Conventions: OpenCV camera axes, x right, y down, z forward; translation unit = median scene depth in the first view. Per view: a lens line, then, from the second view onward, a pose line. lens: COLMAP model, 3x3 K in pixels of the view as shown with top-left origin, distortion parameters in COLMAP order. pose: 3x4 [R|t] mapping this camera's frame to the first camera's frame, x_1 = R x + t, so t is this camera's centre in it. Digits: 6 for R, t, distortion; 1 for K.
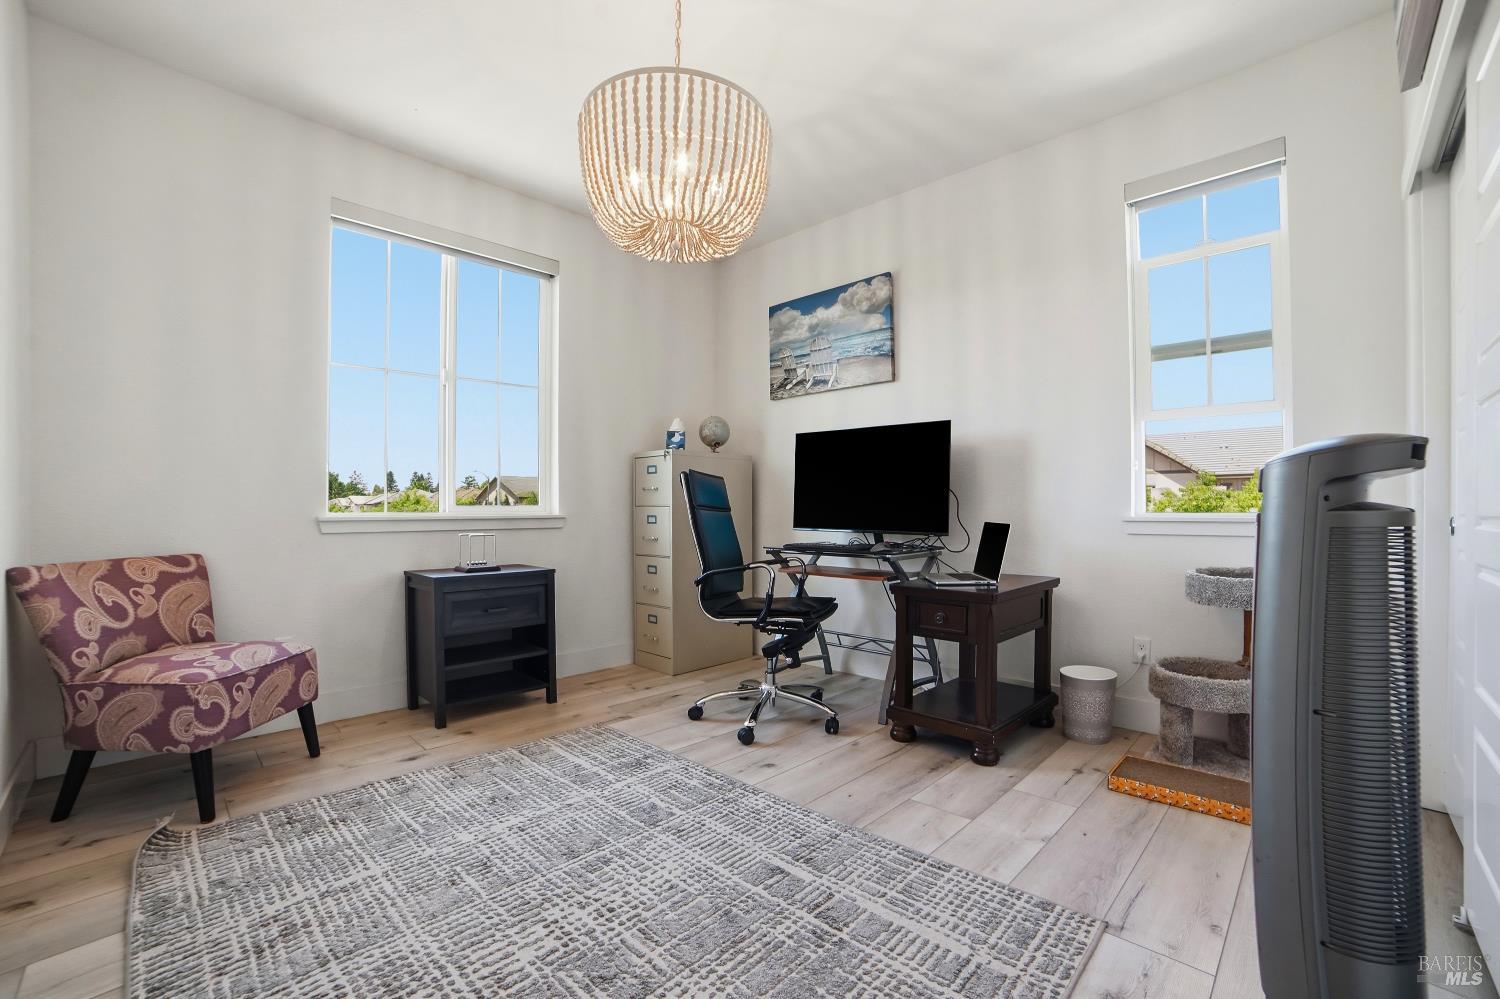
lens RADIAL K [[619.5, 0, 746.1], [0, 619.5, 502.7], [0, 0, 1]] dist [-0.074976, 0.000468]
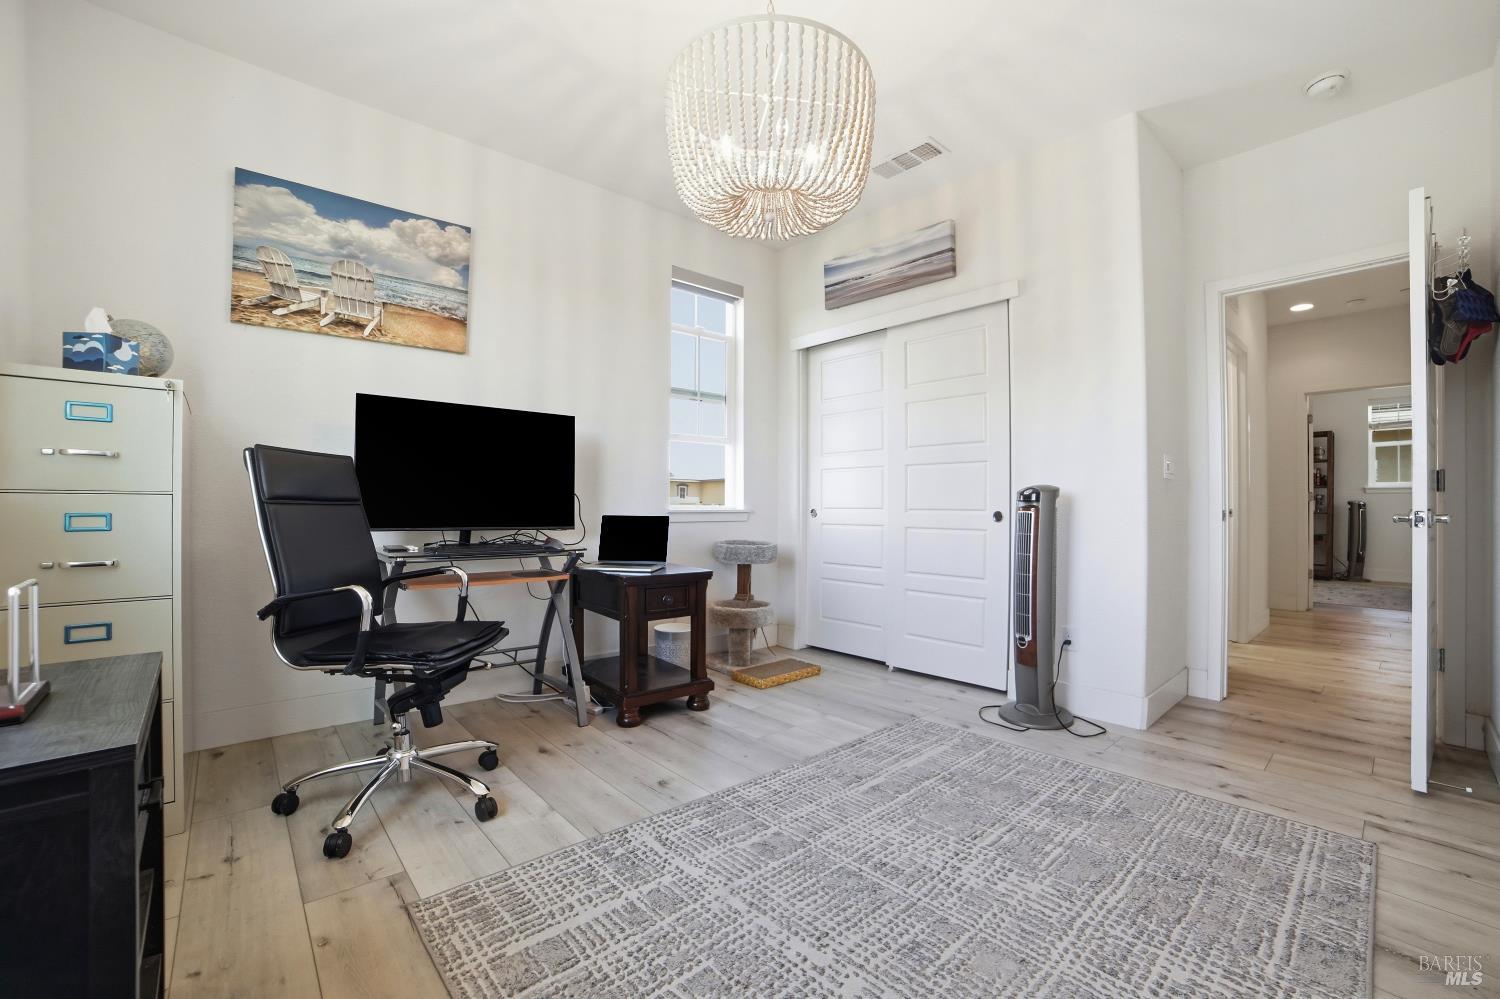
lens RADIAL K [[619.5, 0, 746.1], [0, 619.5, 502.7], [0, 0, 1]] dist [-0.074976, 0.000468]
pose [[0.088921, 0.004186, 0.996030, -0.857916], [-0.019853, 0.999800, -0.002429, 0.006088], [-0.995841, -0.019558, 0.088987, 0.792098]]
